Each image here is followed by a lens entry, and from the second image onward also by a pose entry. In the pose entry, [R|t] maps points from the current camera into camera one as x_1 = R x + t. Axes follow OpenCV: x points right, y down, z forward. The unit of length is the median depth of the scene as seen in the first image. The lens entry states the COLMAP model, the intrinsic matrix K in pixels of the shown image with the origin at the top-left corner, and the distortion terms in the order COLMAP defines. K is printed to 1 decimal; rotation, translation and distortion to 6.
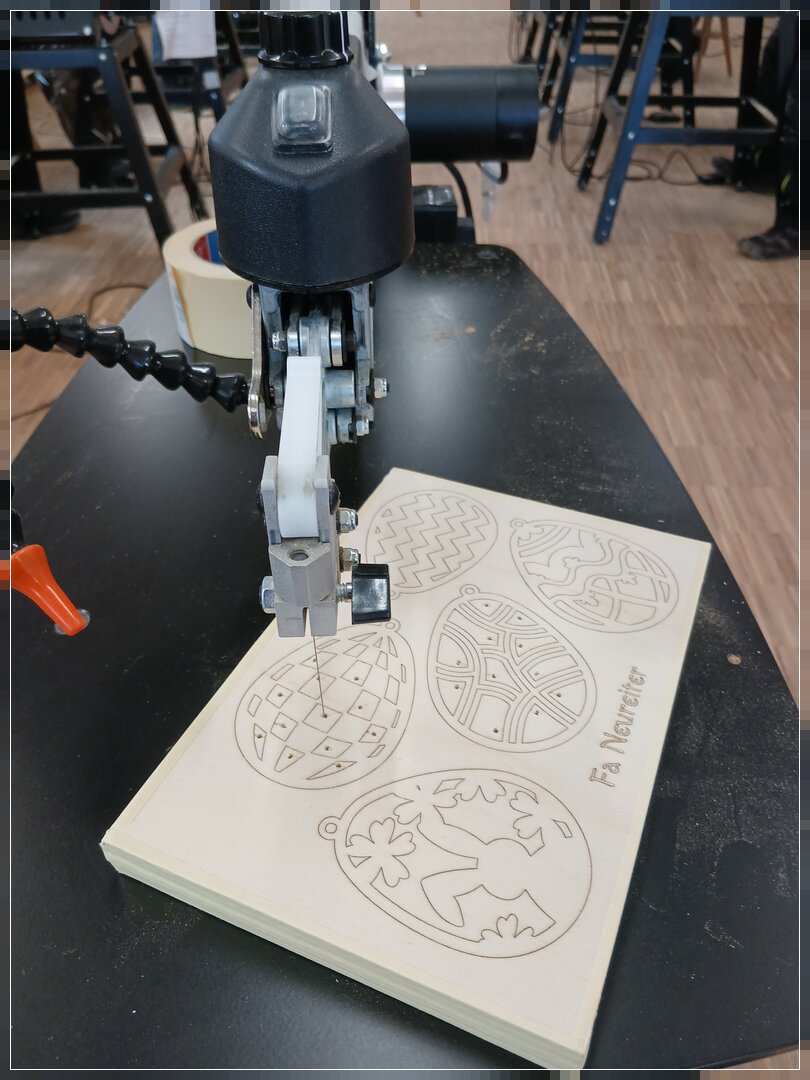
lens RADIAL K [[815.5, 0, 405.7], [0, 815.5, 544.2], [0, 0, 1]] dist [0.104893, -0.167039]
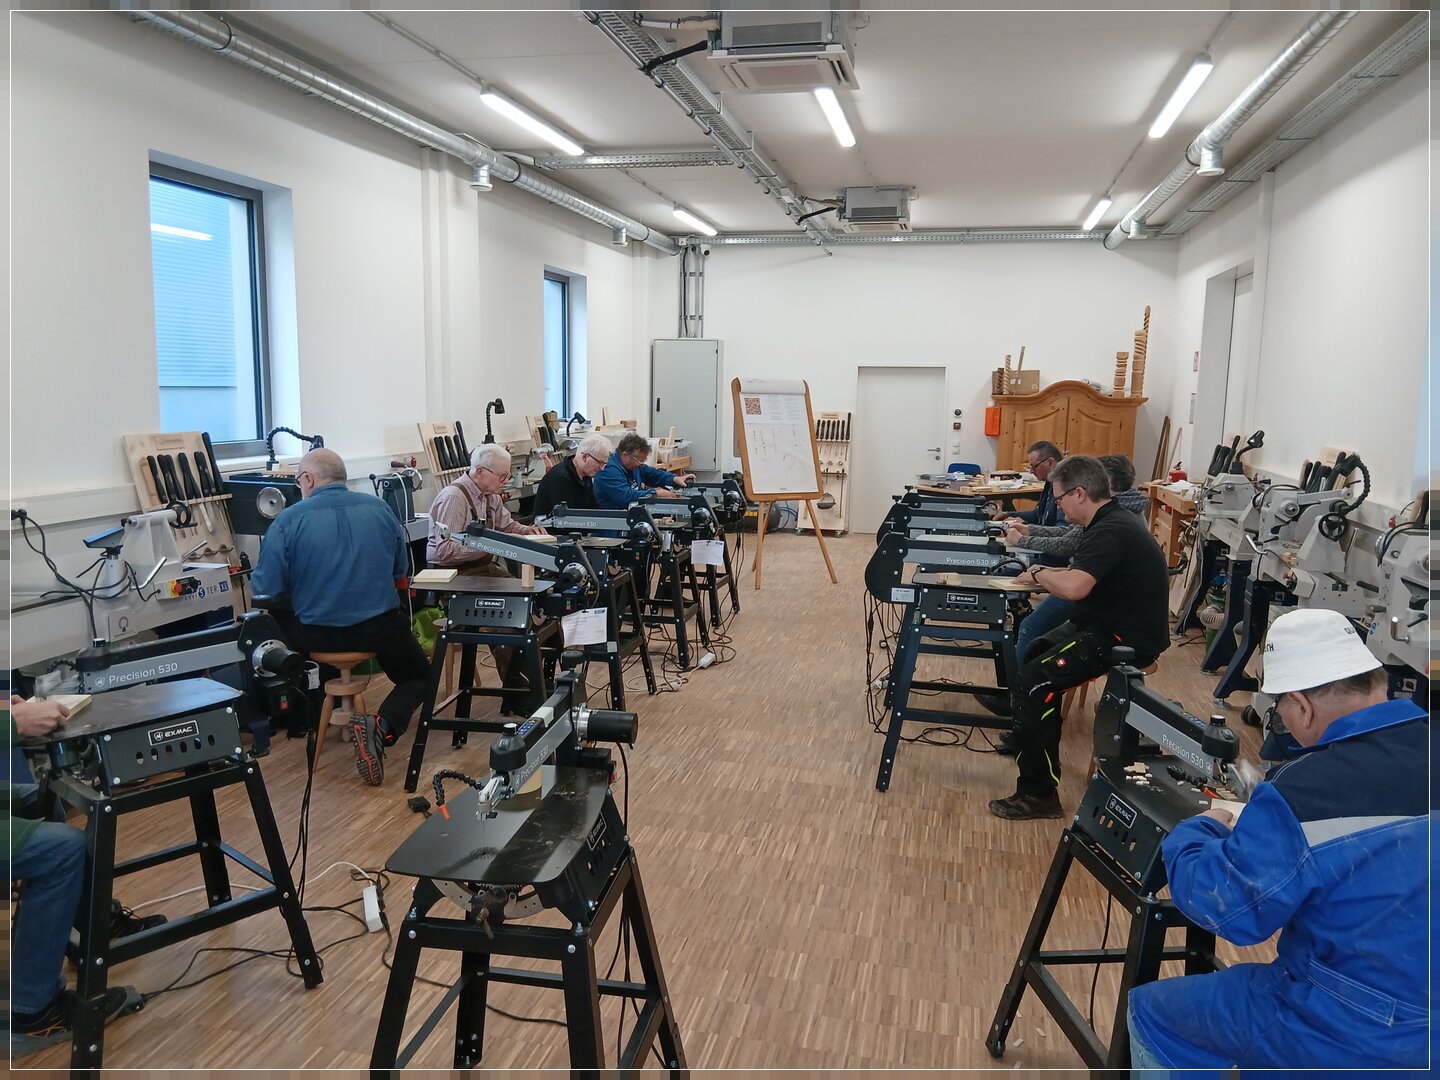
lens RADIAL K [[1087.3, 0, 715.9], [0, 1087.3, 540.7], [0, 0, 1]] dist [0.104893, -0.167039]
pose [[0.982959, 0.054738, -0.175484, 0.280253], [-0.139839, 0.842290, -0.520569, 0.226233], [0.119313, 0.536238, 0.835592, -0.651652]]
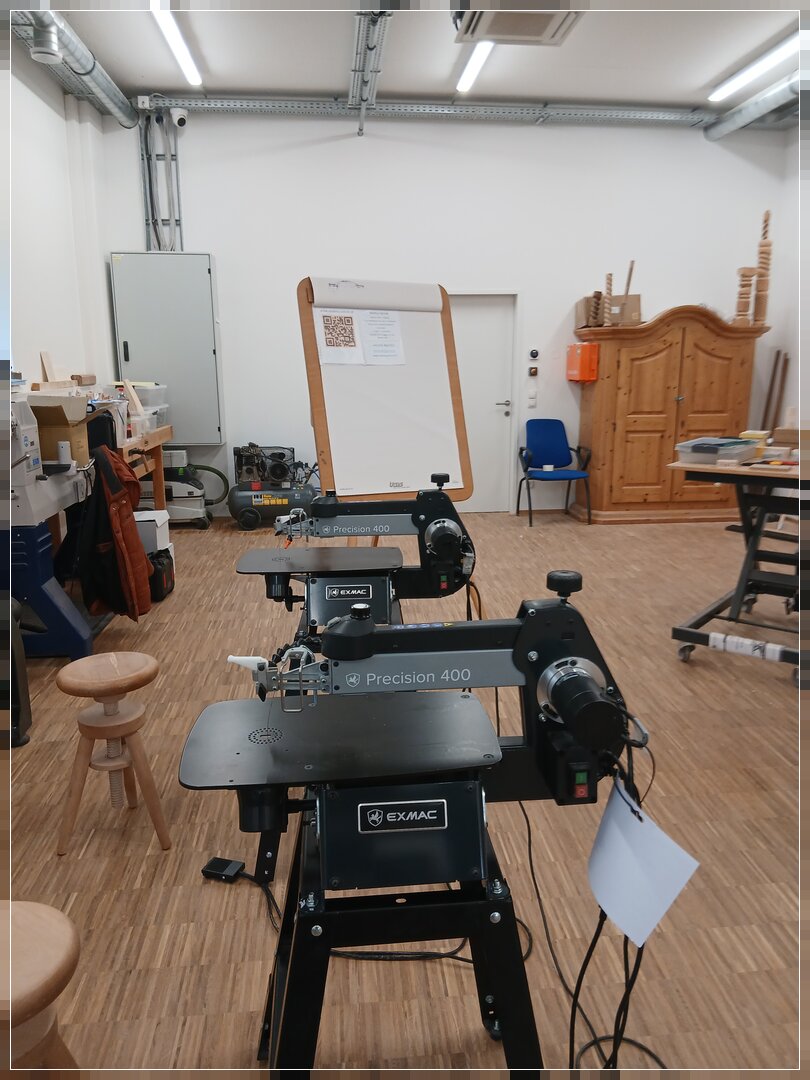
lens RADIAL K [[815.5, 0, 408.5], [0, 815.5, 537.4], [0, 0, 1]] dist [0.104893, -0.167039]
pose [[0.990081, -0.023472, 0.138521, -0.359401], [0.086159, 0.880222, -0.466675, -1.008988], [-0.110976, 0.473981, 0.873514, 0.999161]]
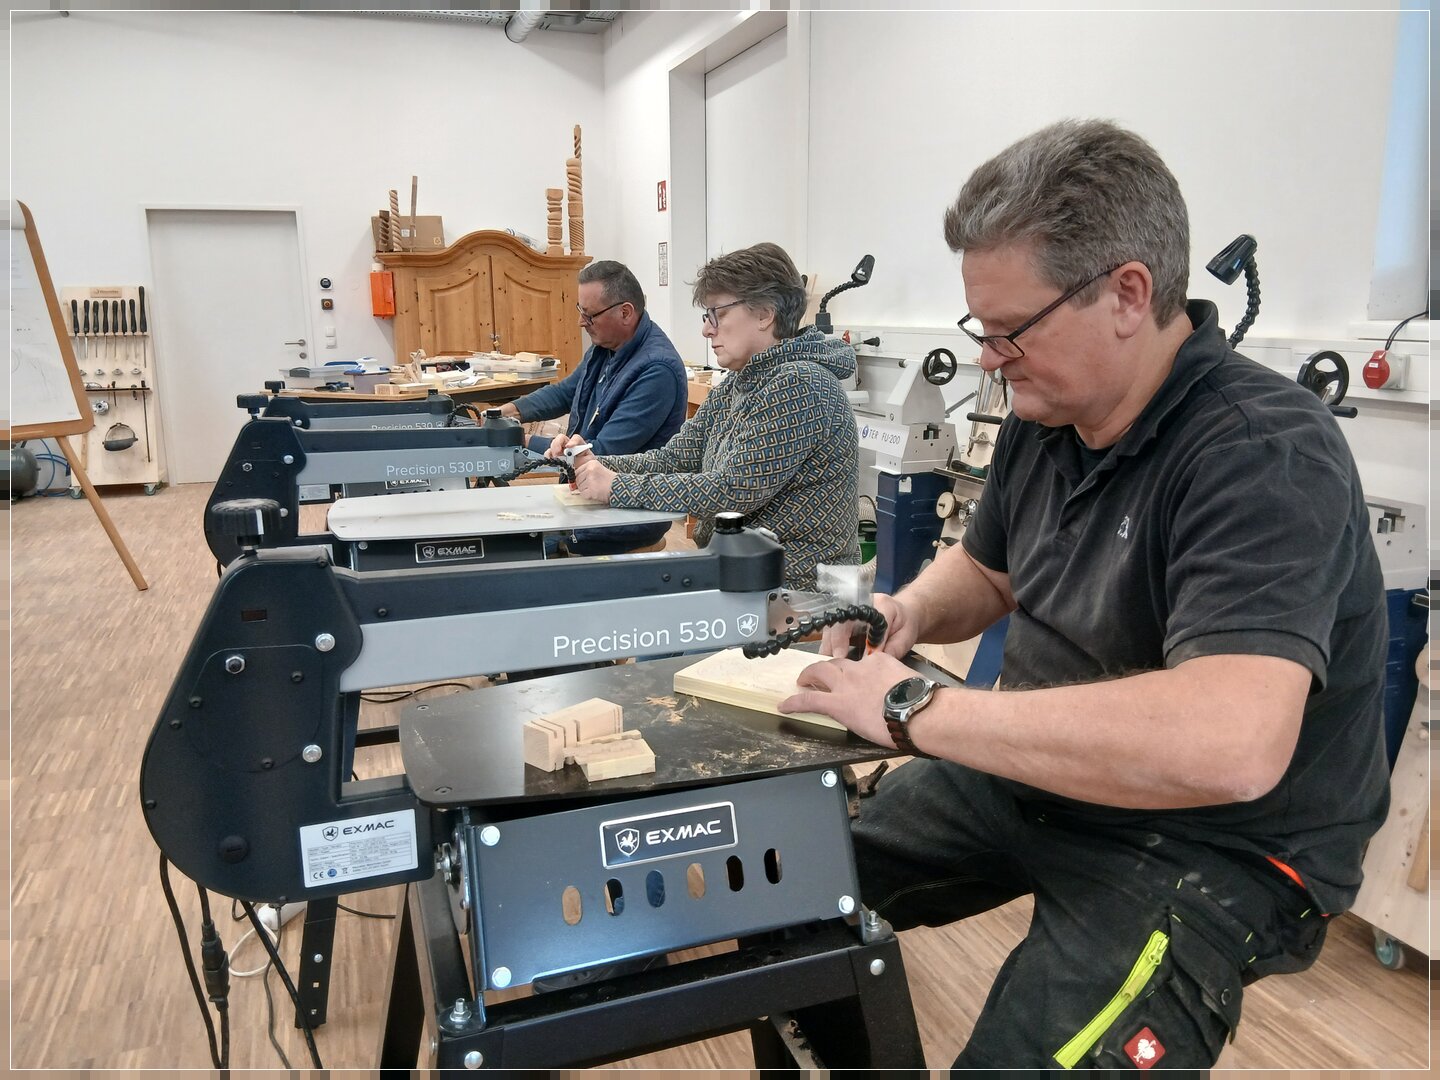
lens RADIAL K [[1087.3, 0, 713.0], [0, 1087.3, 543.7], [0, 0, 1]] dist [0.104893, -0.167039]
pose [[0.925468, -0.076870, 0.370944, 0.251423], [0.243222, 0.871290, -0.426259, -0.598817], [-0.290433, 0.484711, 0.825048, 0.572844]]
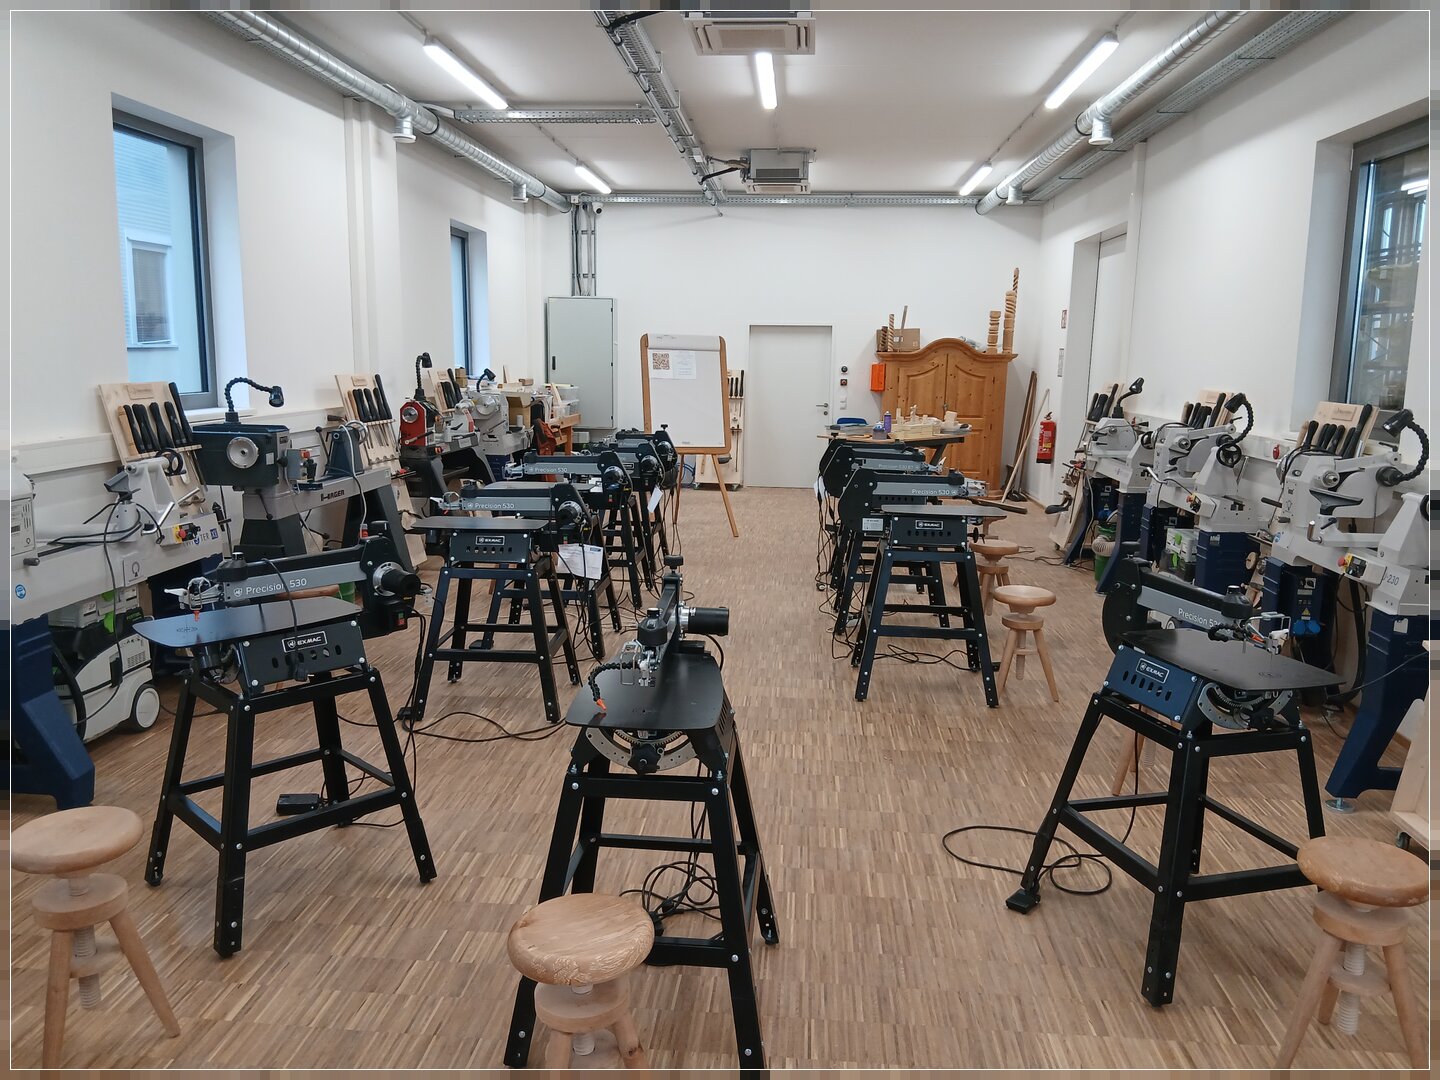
lens RADIAL K [[1087.3, 0, 716.0], [0, 1087.3, 541.7], [0, 0, 1]] dist [0.104893, -0.167039]
pose [[0.999018, 0.031922, -0.030723, 0.048414], [-0.043099, 0.860850, -0.507030, 0.365519], [0.010262, 0.507856, 0.861381, -0.753970]]
